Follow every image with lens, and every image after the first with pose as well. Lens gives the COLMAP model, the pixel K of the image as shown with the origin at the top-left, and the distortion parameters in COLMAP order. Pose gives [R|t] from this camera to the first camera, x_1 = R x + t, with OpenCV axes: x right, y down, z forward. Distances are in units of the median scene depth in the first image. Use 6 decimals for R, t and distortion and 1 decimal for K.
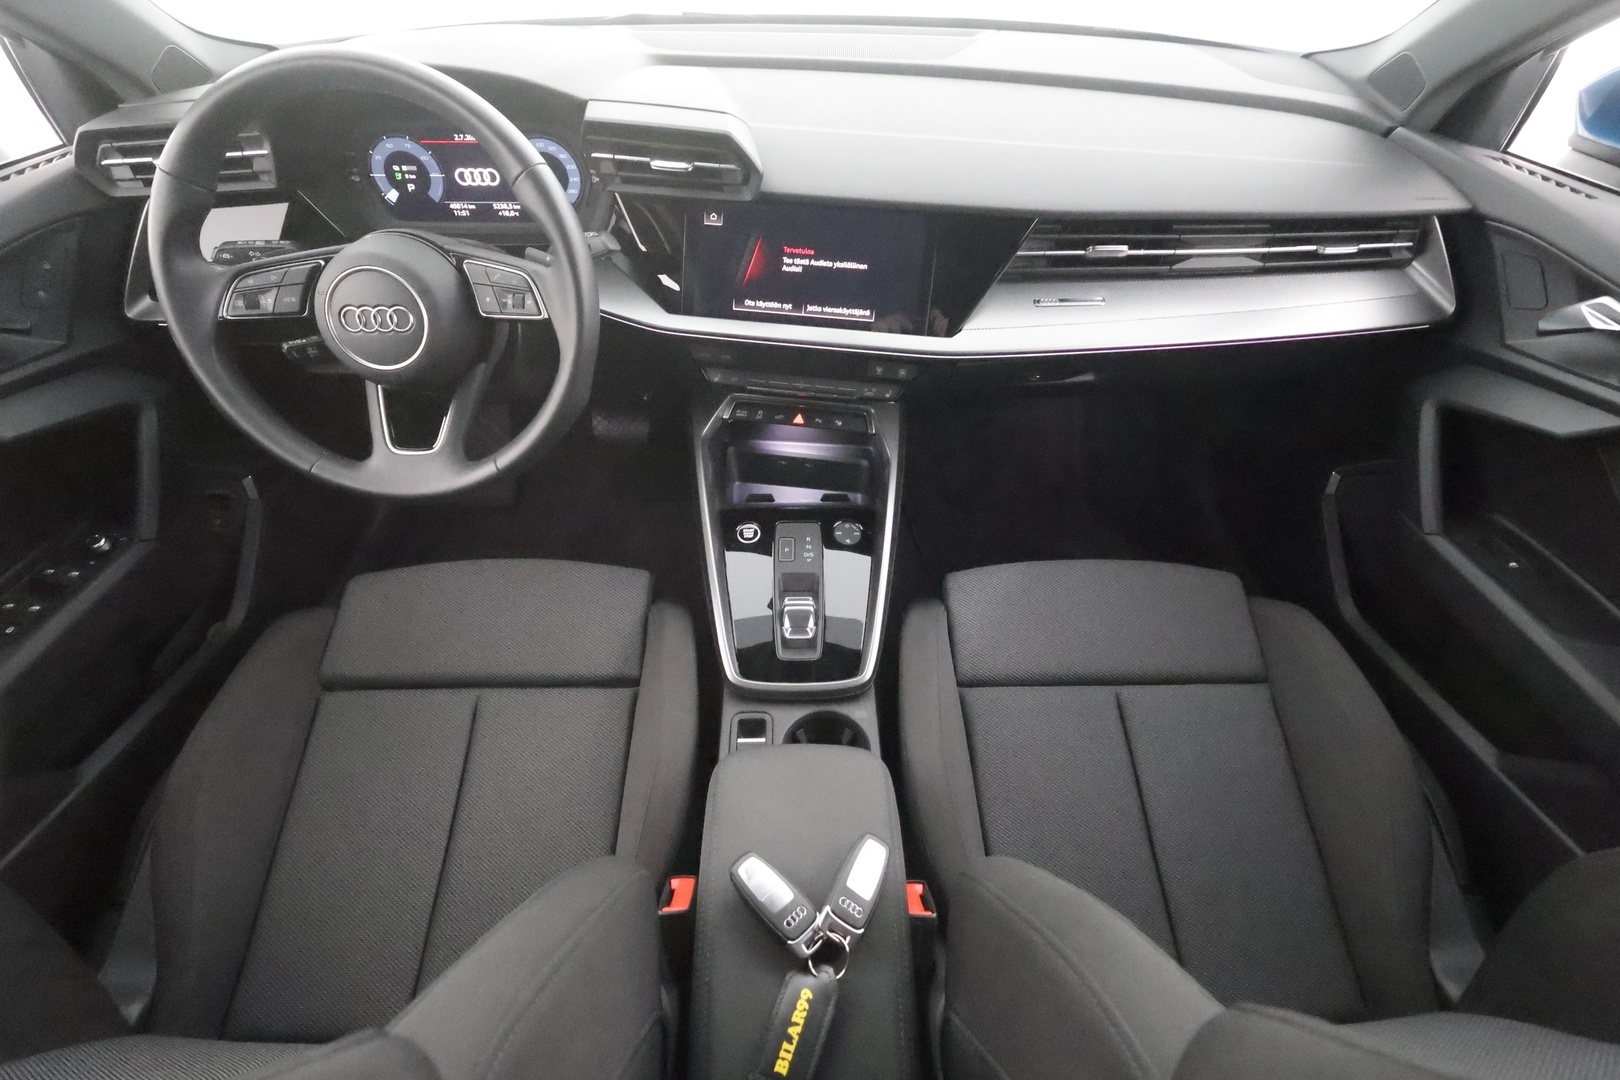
lens RADIAL K [[751.1, 0, 810.0], [0, 751.1, 540.0], [0, 0, 1]] dist [0.000424, 0.000118]
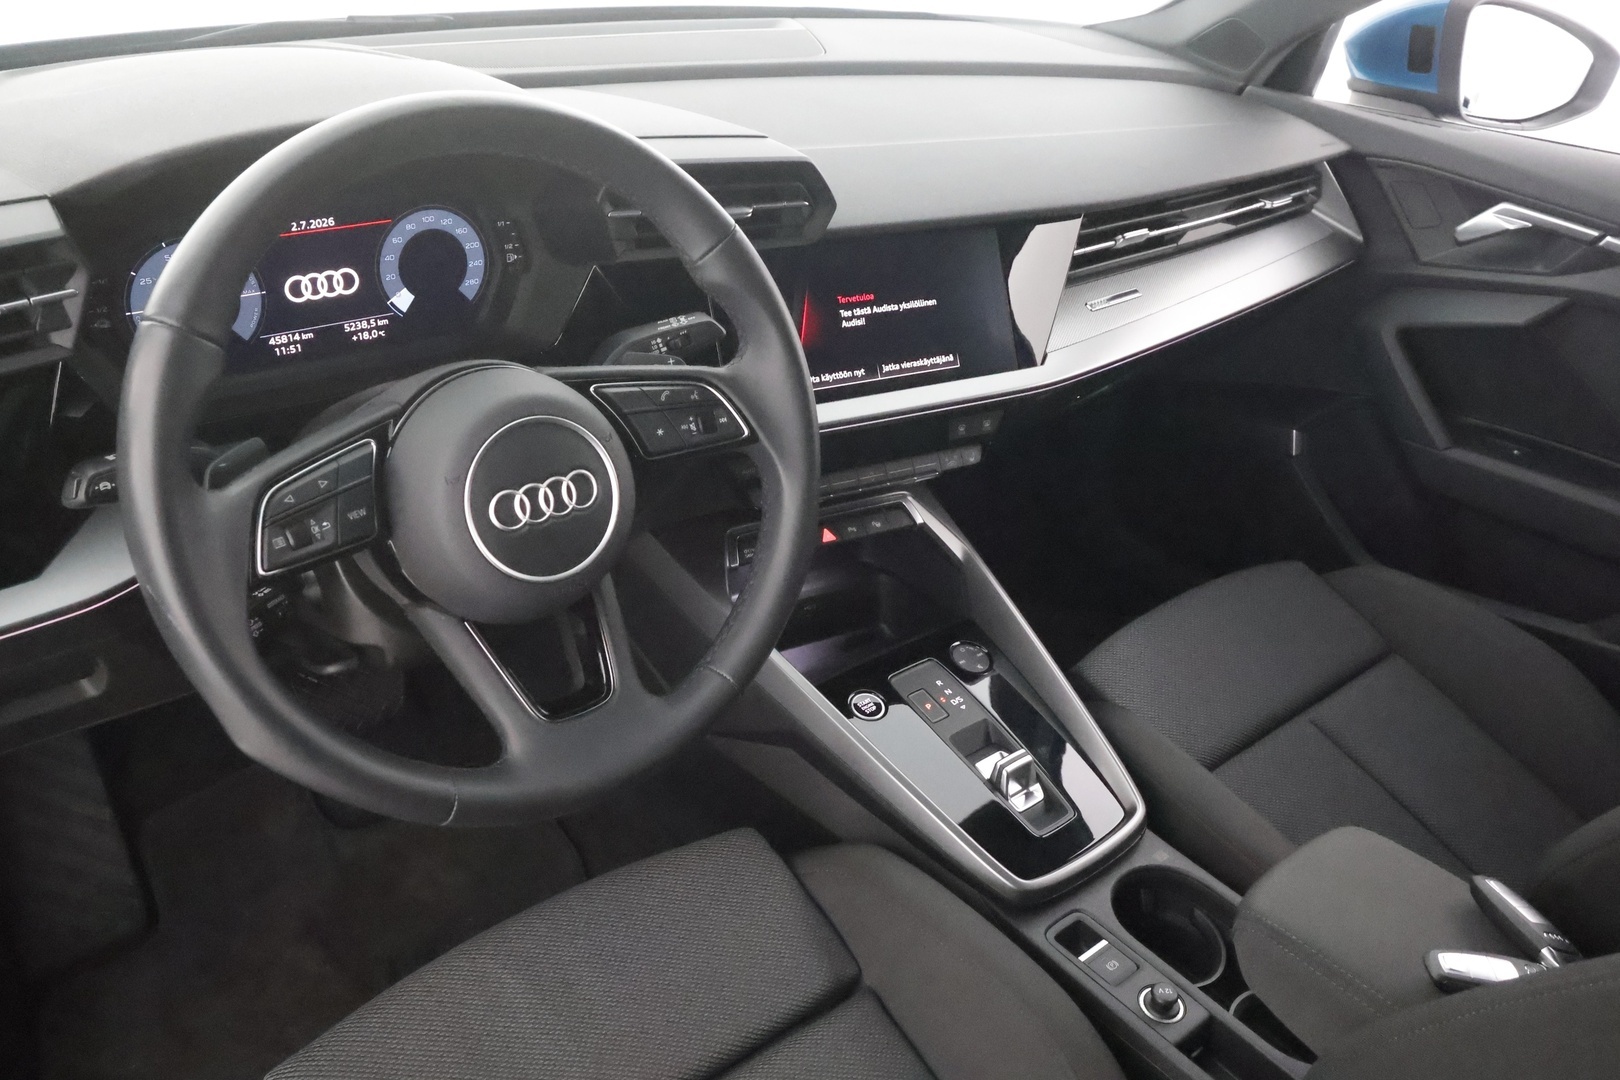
lens RADIAL K [[1267.6, 0, 810.0], [0, 1267.6, 540.0], [0, 0, 1]] dist [0.001433, -0.001268]
pose [[0.785975, -0.275892, 0.553287, -0.796290], [0.379328, 0.921869, -0.079174, -0.085462], [-0.488215, 0.272106, 0.829219, 0.057750]]
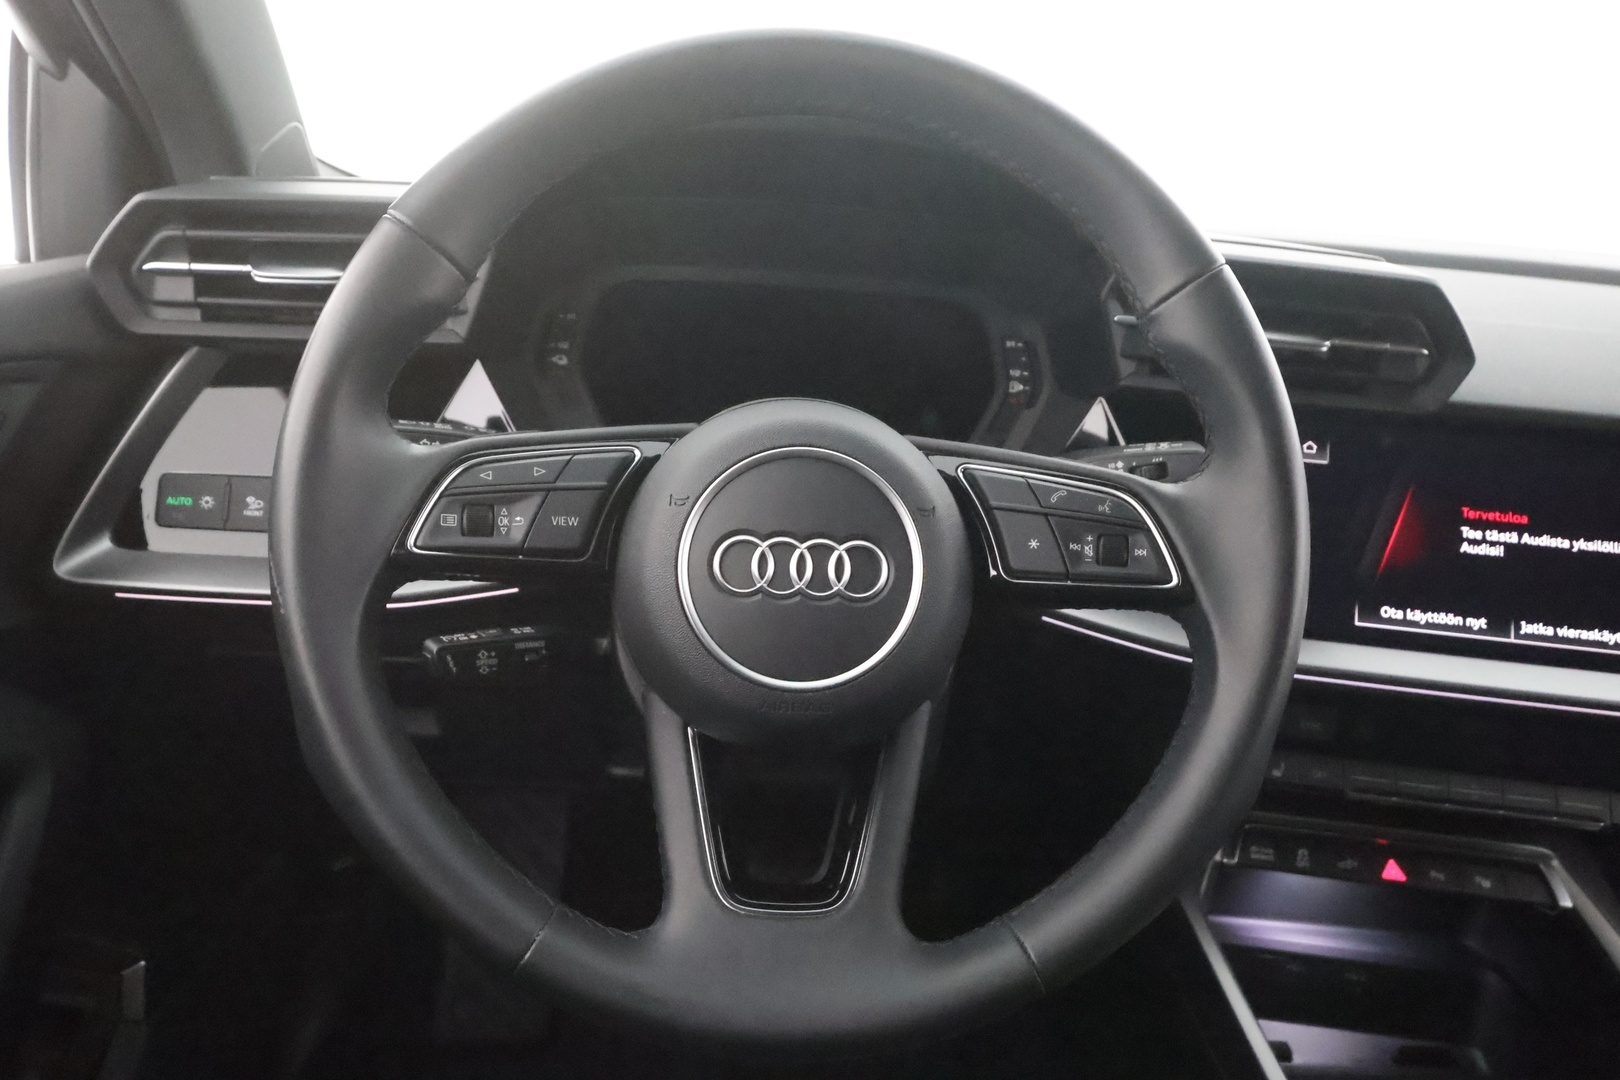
lens RADIAL K [[1153.0, 0, 810.0], [0, 1153.0, 540.0], [0, 0, 1]] dist [-0.002374, 0.000012]
pose [[0.998114, 0.048777, 0.037267, -0.485249], [-0.027418, 0.897437, -0.440291, -0.027250], [-0.054921, 0.438439, 0.897082, 0.354059]]
